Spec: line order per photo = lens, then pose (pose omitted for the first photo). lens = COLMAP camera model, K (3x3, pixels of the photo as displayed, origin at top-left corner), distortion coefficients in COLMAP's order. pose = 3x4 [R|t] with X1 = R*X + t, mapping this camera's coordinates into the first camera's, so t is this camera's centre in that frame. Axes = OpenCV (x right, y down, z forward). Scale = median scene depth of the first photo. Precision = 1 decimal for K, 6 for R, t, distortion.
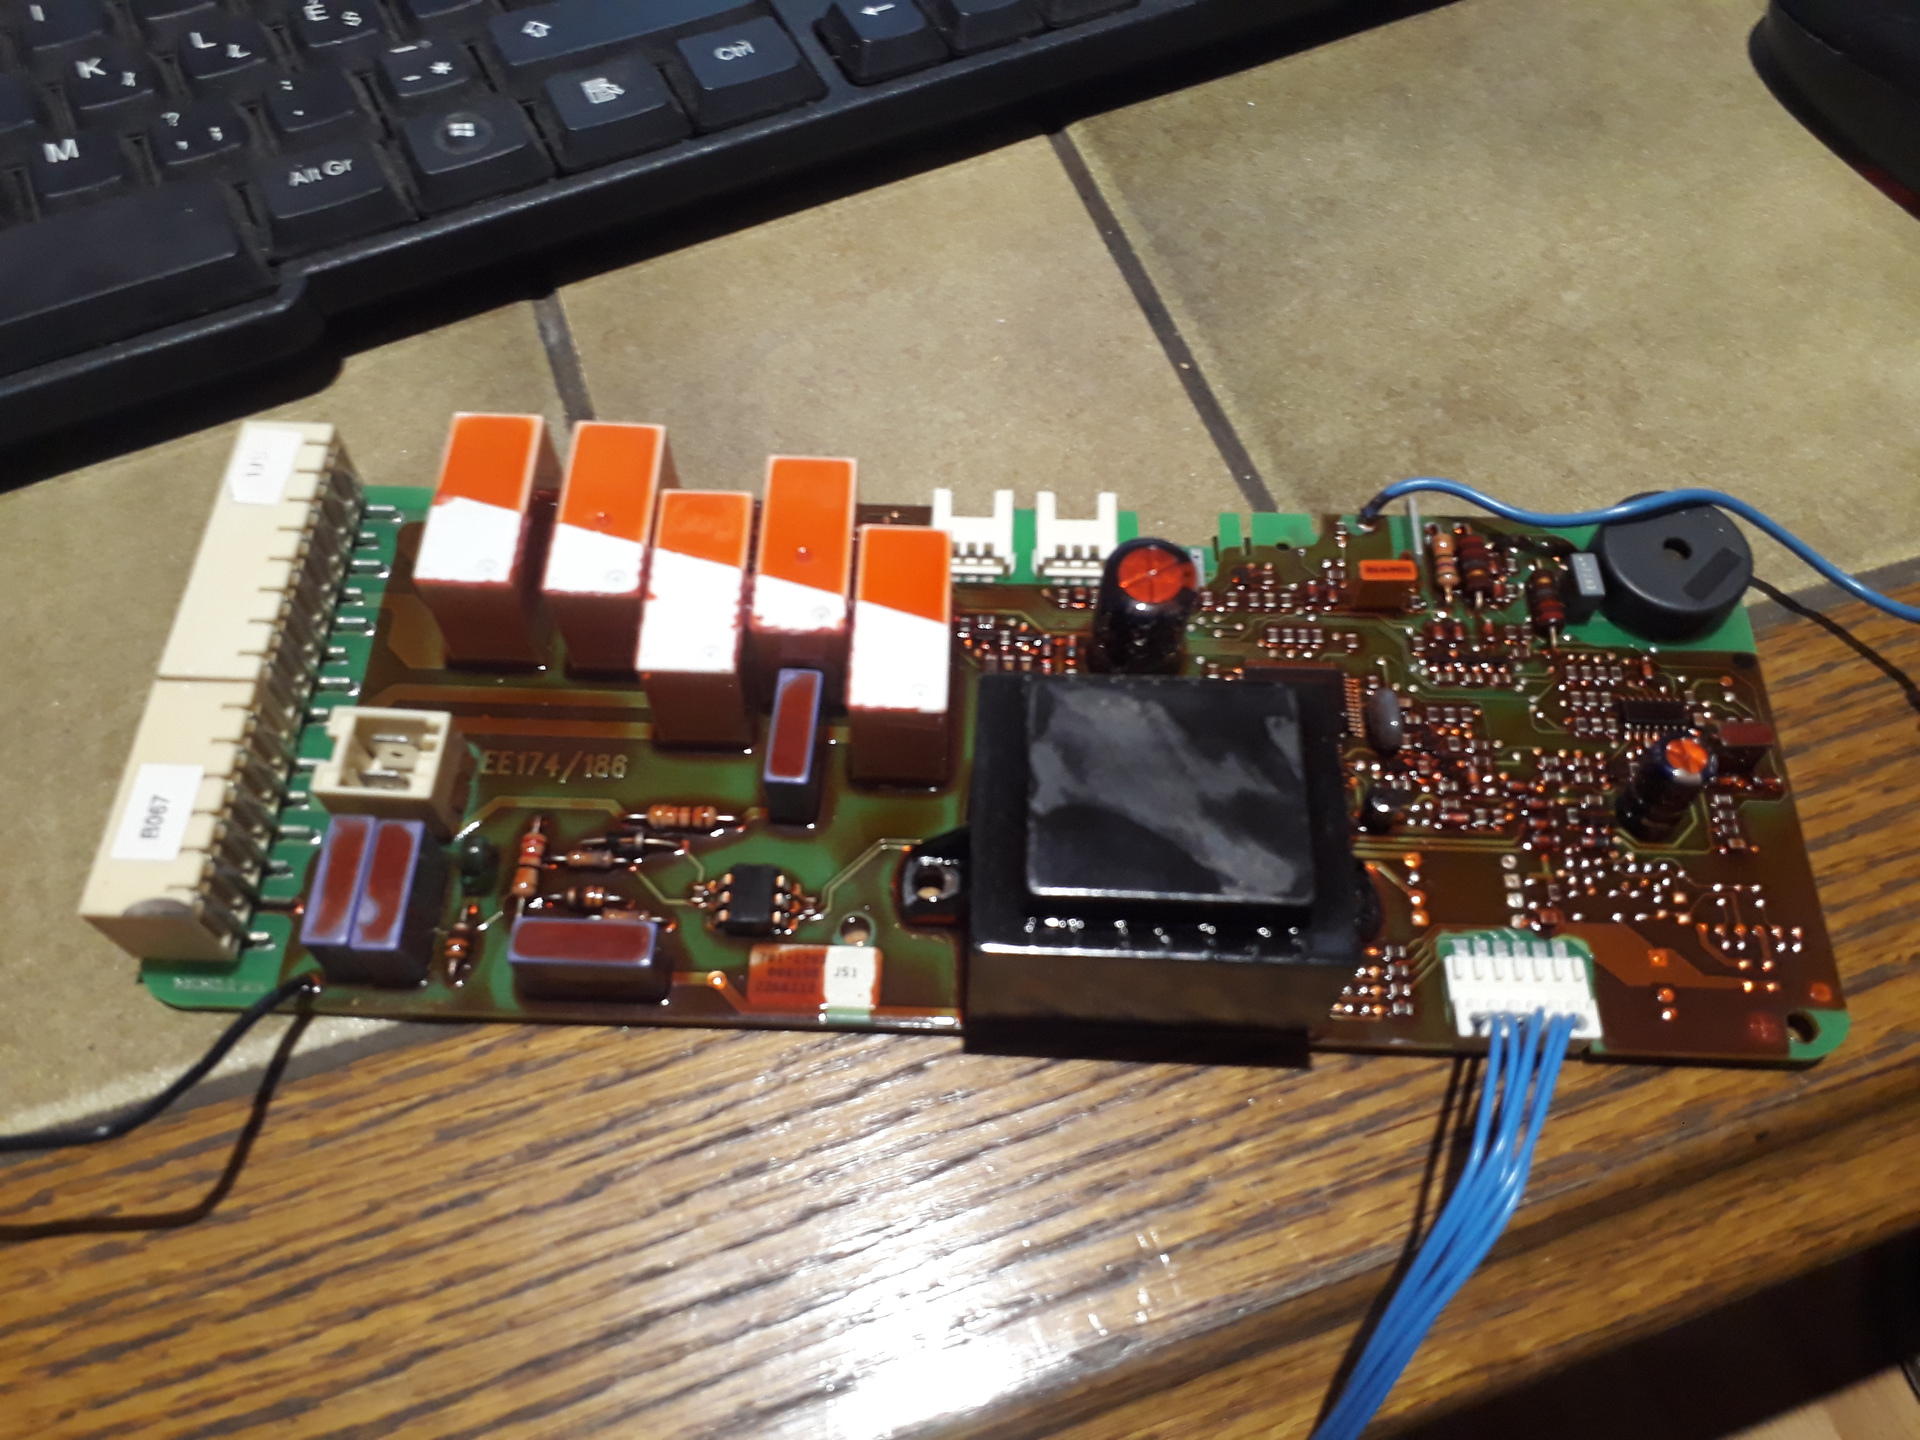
lens RADIAL K [[1503.5, 0, 965.6], [0, 1503.5, 803.5], [0, 0, 1]] dist [-0.002862, -0.030522]
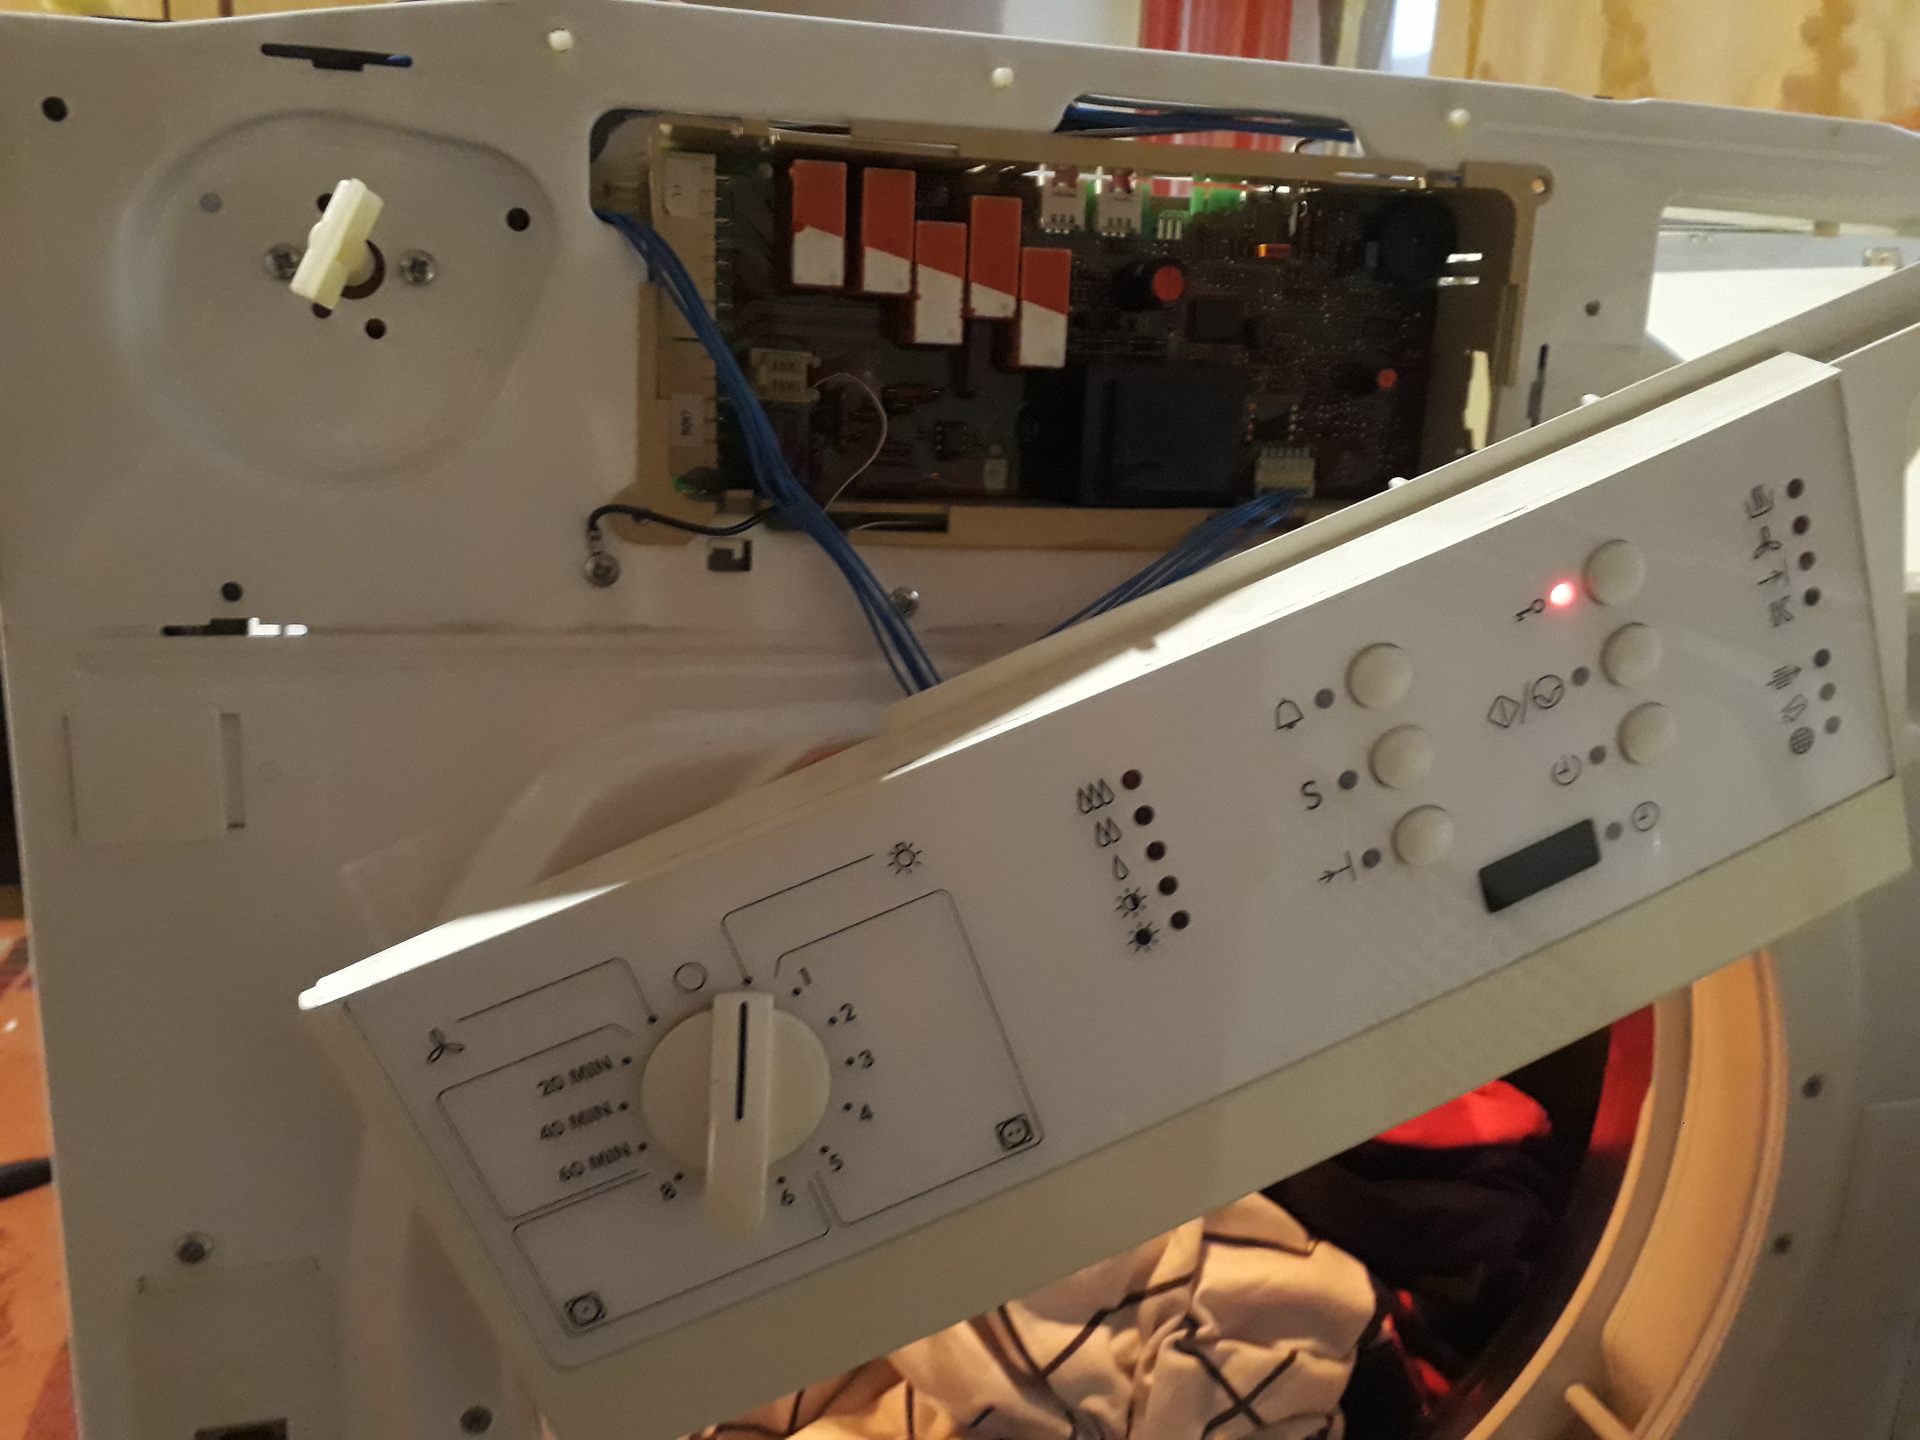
lens RADIAL K [[1528.5, 0, 960.0], [0, 1528.5, 720.0], [0, 0, 1]] dist [-0.023381, 0.000711]
pose [[0.973837, -0.035999, 0.224377, -0.589856], [-0.125335, 0.738534, 0.662464, -0.994380], [-0.189558, -0.673254, 0.714700, -0.732599]]
